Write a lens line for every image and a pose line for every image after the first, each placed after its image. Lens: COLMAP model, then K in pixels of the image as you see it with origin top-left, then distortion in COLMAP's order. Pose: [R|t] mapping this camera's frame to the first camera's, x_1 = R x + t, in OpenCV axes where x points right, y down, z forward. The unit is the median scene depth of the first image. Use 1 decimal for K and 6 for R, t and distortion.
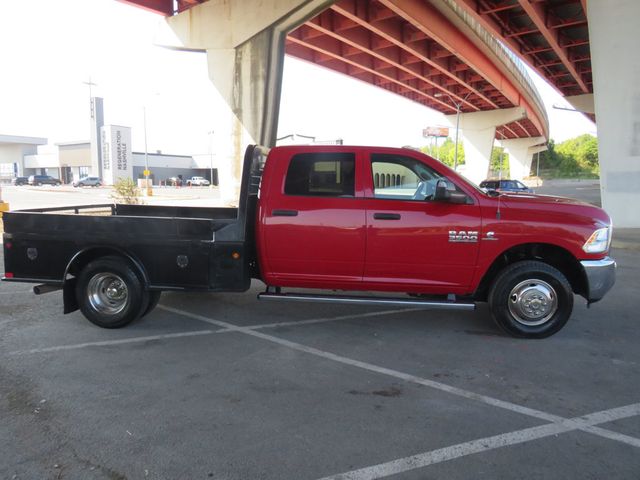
lens RADIAL K [[447.2, 0, 320.0], [0, 447.2, 240.0], [0, 0, 1]] dist [-0.005728, -0.004300]
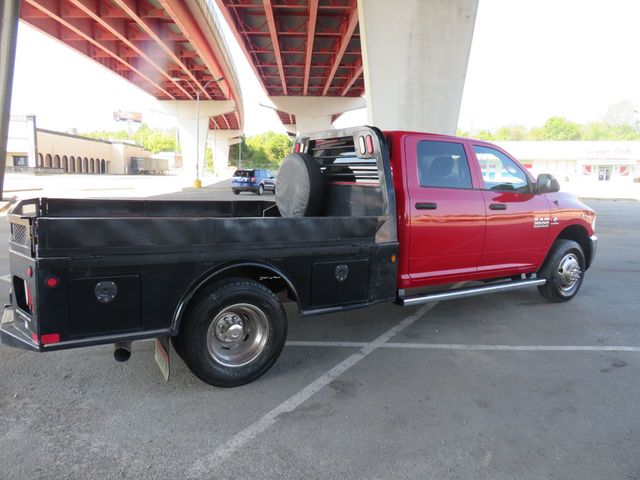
lens RADIAL K [[440.2, 0, 318.3], [0, 440.2, 251.9], [0, 0, 1]] dist [-0.014457, -0.003252]
pose [[0.792255, -0.088184, 0.603784, -0.583826], [0.054913, 0.995791, 0.073383, -0.033201], [-0.607714, -0.024983, 0.793763, 0.317713]]
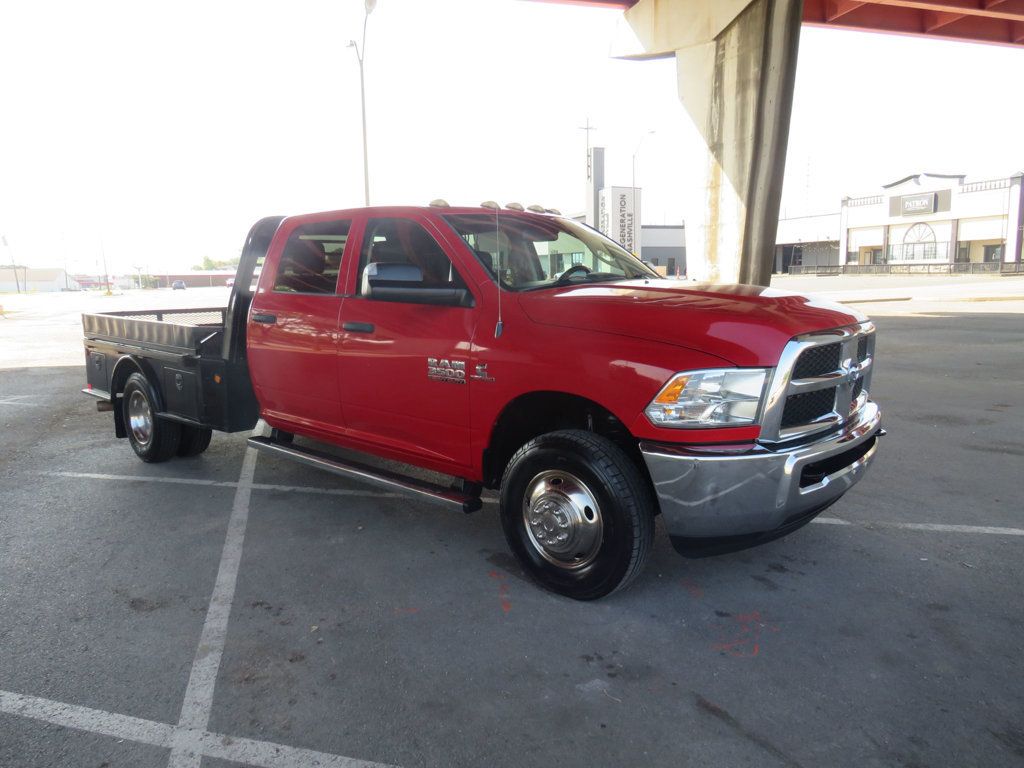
lens RADIAL K [[719.2, 0, 500.3], [0, 719.2, 380.0], [0, 0, 1]] dist [-0.008653, -0.006339]
pose [[0.812117, 0.064627, -0.579905, 0.605139], [-0.050613, 0.997904, 0.040329, -0.022814], [0.581295, -0.003401, 0.813686, 0.251151]]
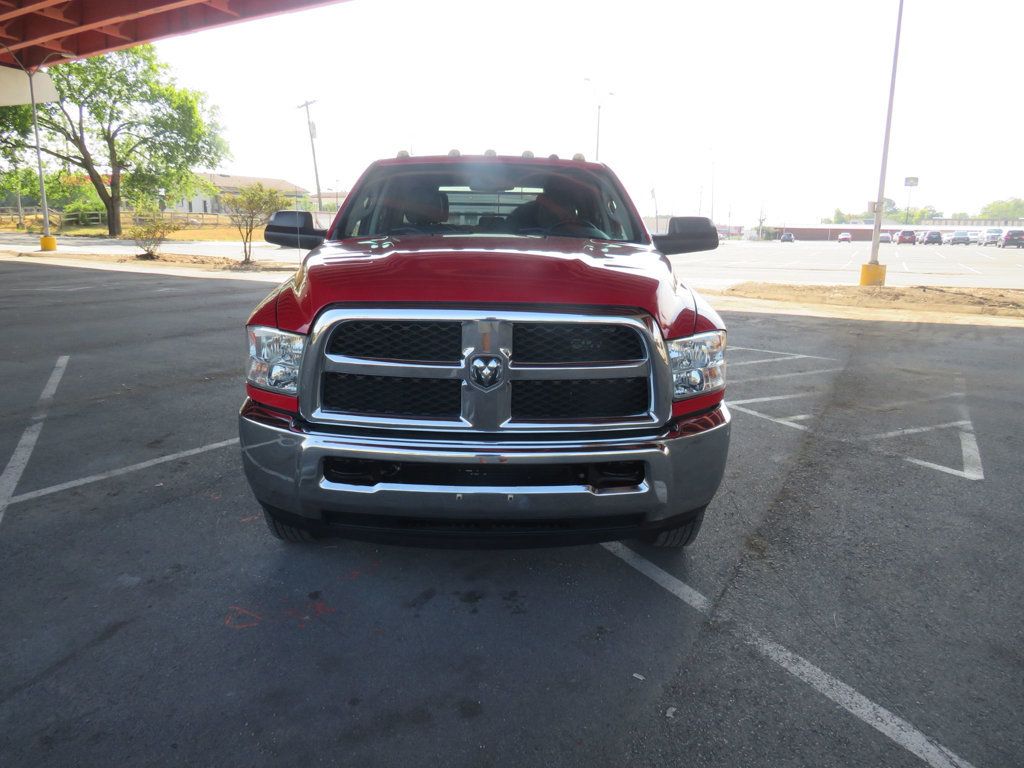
lens RADIAL K [[719.2, 0, 500.3], [0, 719.2, 380.0], [0, 0, 1]] dist [-0.008653, -0.006339]
pose [[0.111319, 0.199418, -0.973571, 0.892789], [-0.135614, 0.973544, 0.183906, -0.086016], [0.984488, 0.111557, 0.135417, 0.793328]]
